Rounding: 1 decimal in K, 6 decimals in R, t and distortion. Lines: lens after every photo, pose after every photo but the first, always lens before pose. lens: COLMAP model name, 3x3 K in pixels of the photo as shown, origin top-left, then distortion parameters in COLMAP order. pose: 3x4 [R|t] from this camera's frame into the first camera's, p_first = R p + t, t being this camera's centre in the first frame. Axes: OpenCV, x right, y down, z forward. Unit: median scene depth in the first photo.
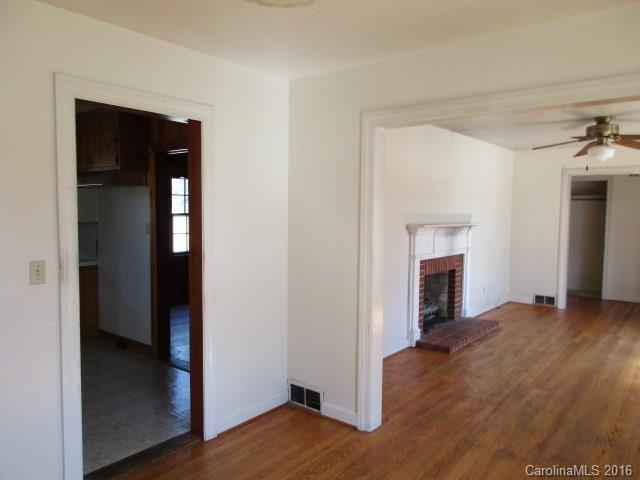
lens RADIAL K [[479.5, 0, 320.8], [0, 479.5, 236.2], [0, 0, 1]] dist [0.005230, 0.003686]
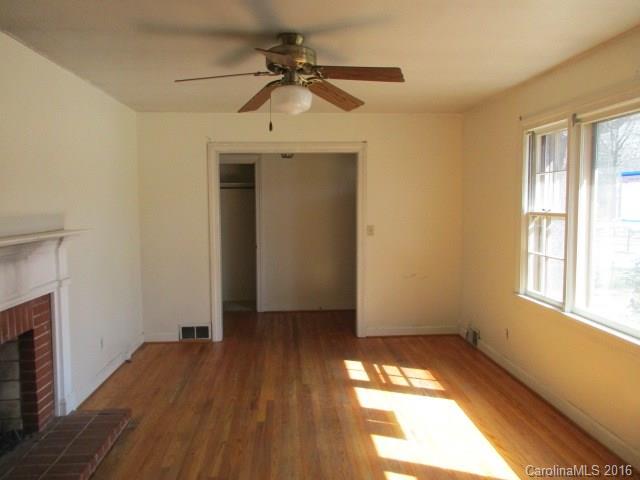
lens RADIAL K [[479.5, 0, 319.2], [0, 479.5, 235.4], [0, 0, 1]] dist [0.005230, 0.003686]
pose [[0.737465, -0.067031, 0.672051, 0.171280], [0.057862, 0.997675, 0.036015, -0.025699], [-0.672902, 0.012326, 0.739629, 0.439598]]
